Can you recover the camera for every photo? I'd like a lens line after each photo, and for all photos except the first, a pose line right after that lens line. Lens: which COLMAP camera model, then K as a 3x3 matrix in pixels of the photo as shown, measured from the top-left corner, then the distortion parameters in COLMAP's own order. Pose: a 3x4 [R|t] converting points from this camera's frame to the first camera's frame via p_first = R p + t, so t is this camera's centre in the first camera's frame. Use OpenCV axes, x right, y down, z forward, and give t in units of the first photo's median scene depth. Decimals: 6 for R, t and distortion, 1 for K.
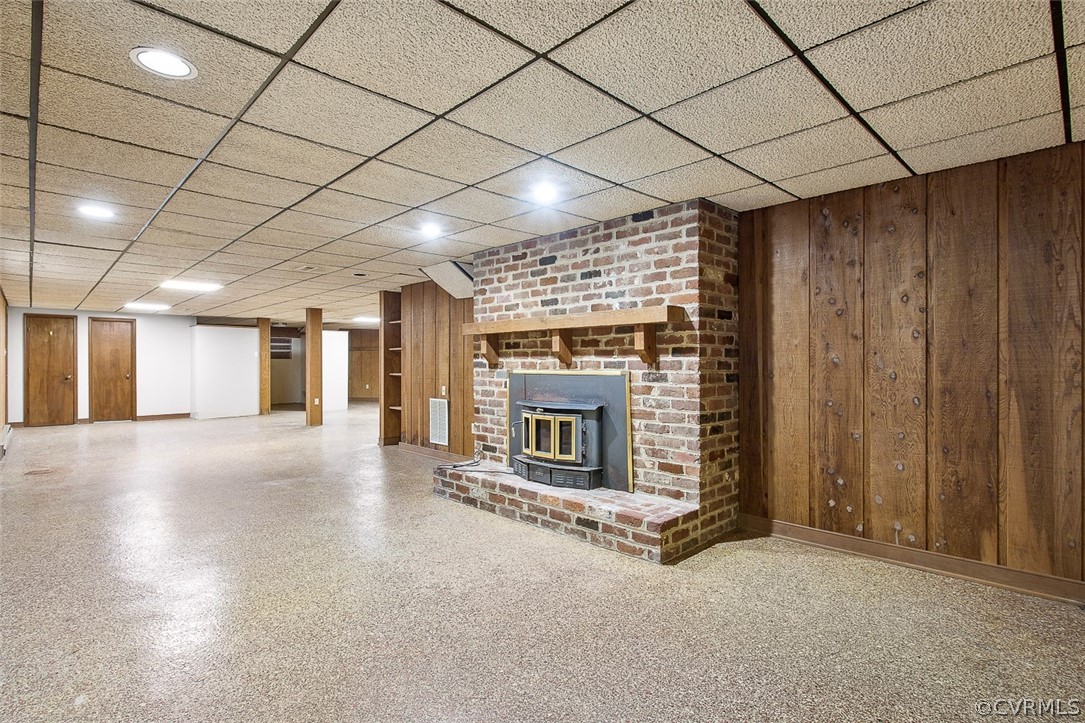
lens RADIAL K [[537.0, 0, 542.8], [0, 537.0, 355.9], [0, 0, 1]] dist [-0.006347, -0.002947]
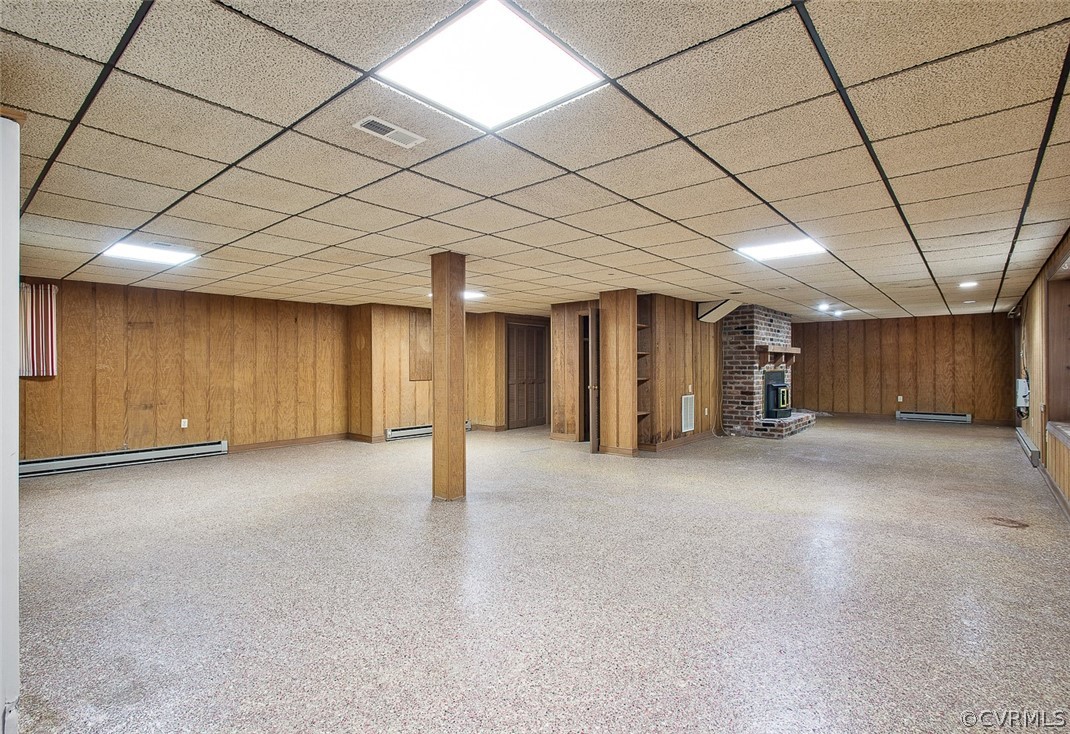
lens RADIAL K [[511.8, 0, 528.5], [0, 511.8, 367.4], [0, 0, 1]] dist [-0.013233, -0.000721]
pose [[-0.080366, 0.005892, 0.996748, -1.963044], [-0.004539, 0.999970, -0.006277, 0.032833], [-0.996755, -0.005029, -0.080337, 2.114910]]
